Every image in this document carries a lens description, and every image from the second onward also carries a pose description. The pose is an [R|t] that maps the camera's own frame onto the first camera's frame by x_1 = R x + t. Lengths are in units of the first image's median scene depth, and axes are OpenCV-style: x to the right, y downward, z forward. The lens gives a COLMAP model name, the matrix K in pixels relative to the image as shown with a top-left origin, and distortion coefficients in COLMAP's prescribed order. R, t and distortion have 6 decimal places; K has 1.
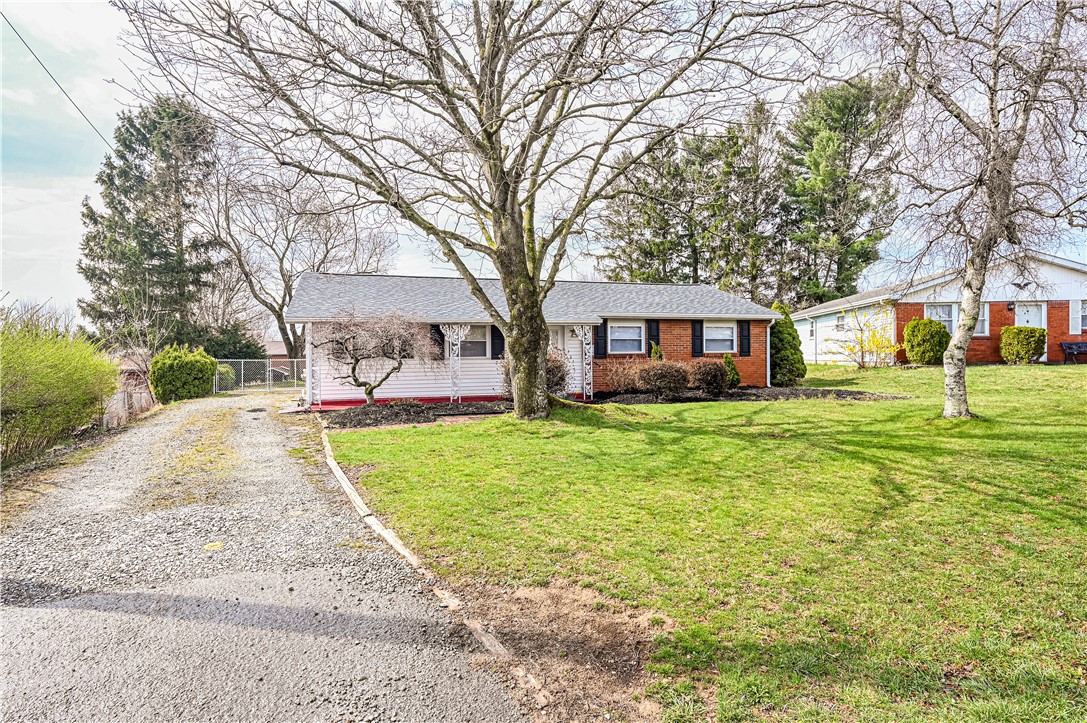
lens RADIAL K [[612.1, 0, 543.5], [0, 612.1, 361.5], [0, 0, 1]] dist [-0.004437, -0.000830]
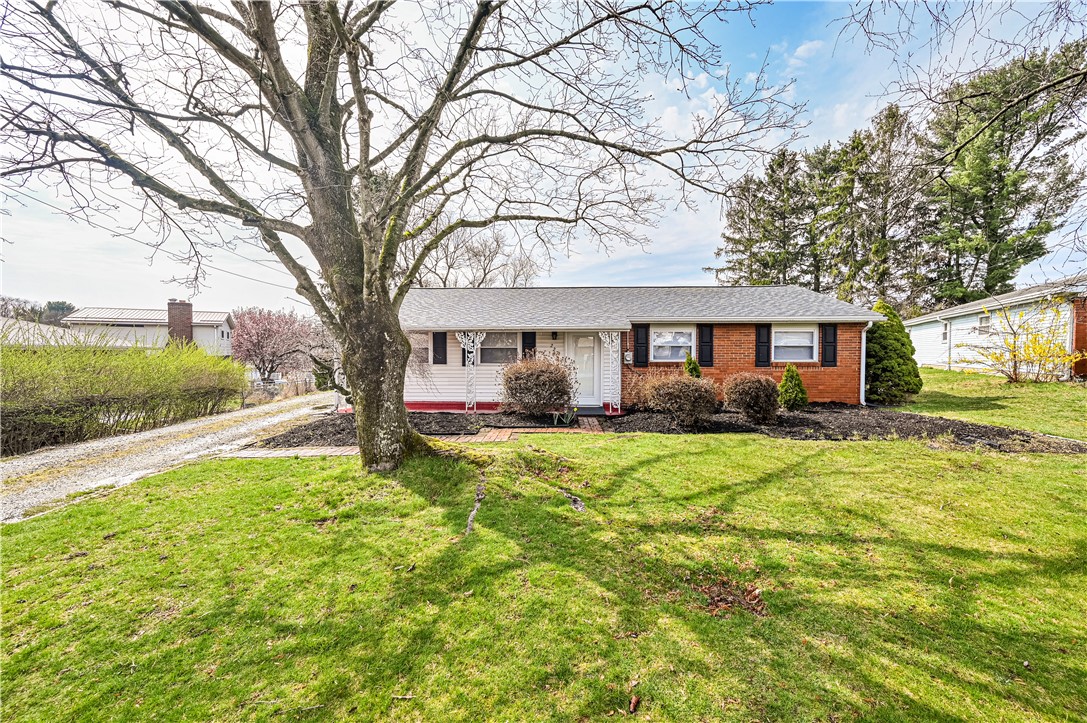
lens RADIAL K [[432.7, 0, 543.5], [0, 432.7, 361.5], [0, 0, 1]] dist [0.001521, 0.000026]
pose [[0.938122, 0.017366, -0.345868, 0.101034], [-0.012100, 0.999776, 0.017379, -0.012646], [0.346092, -0.012119, 0.938122, 0.185483]]
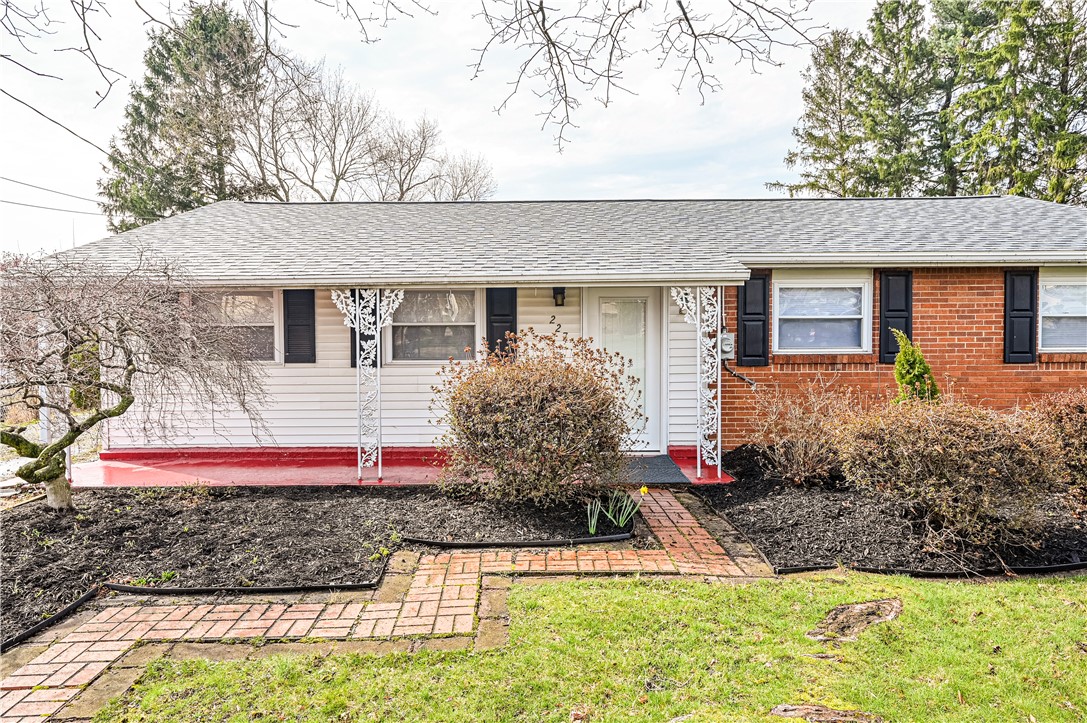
lens RADIAL K [[661.8, 0, 522.3], [0, 661.8, 340.6], [0, 0, 1]] dist [0.002396, -0.000120]
pose [[0.952301, 0.010427, -0.304982, 0.045202], [-0.004446, 0.999784, 0.020298, -0.016940], [0.305128, -0.017974, 0.952142, 0.291480]]
